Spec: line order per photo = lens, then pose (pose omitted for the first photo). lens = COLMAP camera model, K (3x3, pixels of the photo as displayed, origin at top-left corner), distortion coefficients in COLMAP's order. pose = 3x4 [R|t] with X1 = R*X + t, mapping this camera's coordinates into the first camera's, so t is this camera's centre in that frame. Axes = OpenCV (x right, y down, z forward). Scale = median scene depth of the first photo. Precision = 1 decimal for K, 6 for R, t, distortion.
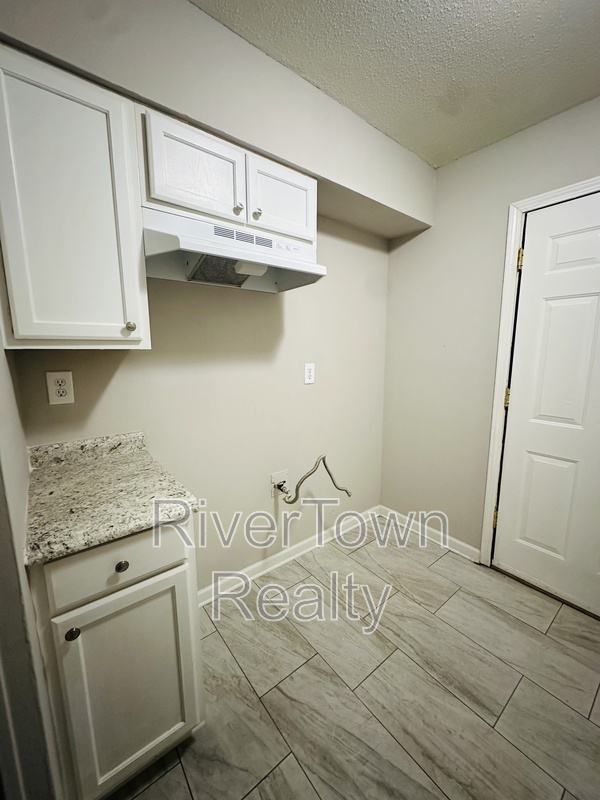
lens RADIAL K [[319.5, 0, 300.5], [0, 319.5, 400.7], [0, 0, 1]] dist [-0.002330, 0.000341]
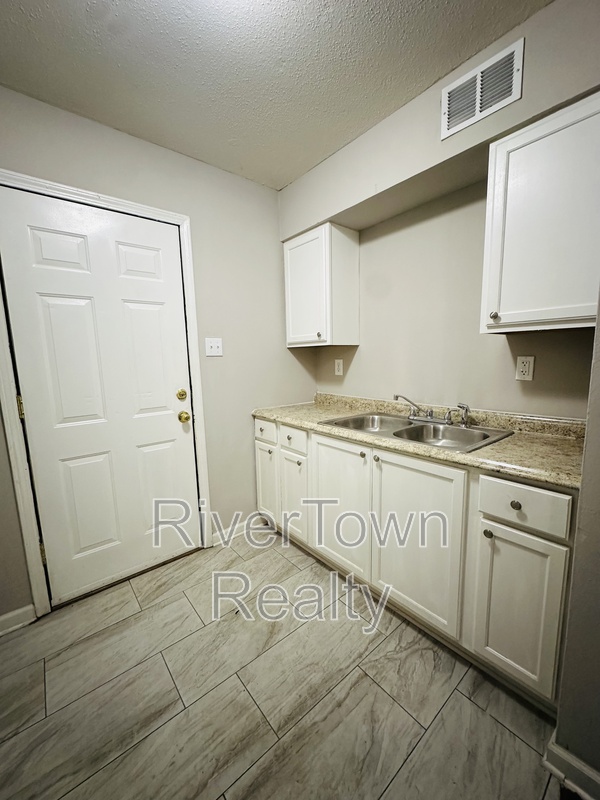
lens RADIAL K [[319.5, 0, 300.5], [0, 319.5, 400.7], [0, 0, 1]] dist [-0.002330, 0.000341]
pose [[-0.023147, -0.134288, 0.990672, -0.240952], [0.183374, 0.973555, 0.136252, -0.006826], [-0.982771, 0.184818, 0.002090, 0.379963]]
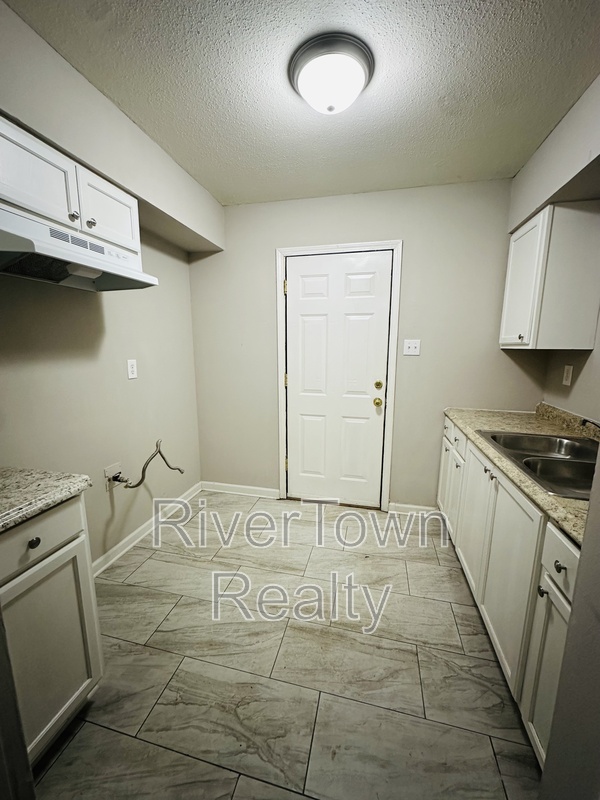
lens RADIAL K [[319.5, 0, 300.5], [0, 319.5, 400.7], [0, 0, 1]] dist [-0.002330, 0.000341]
pose [[0.786672, -0.097852, 0.609568, -0.276173], [0.091216, 0.994945, 0.041999, 0.038862], [-0.610596, 0.022563, 0.791621, -0.272777]]
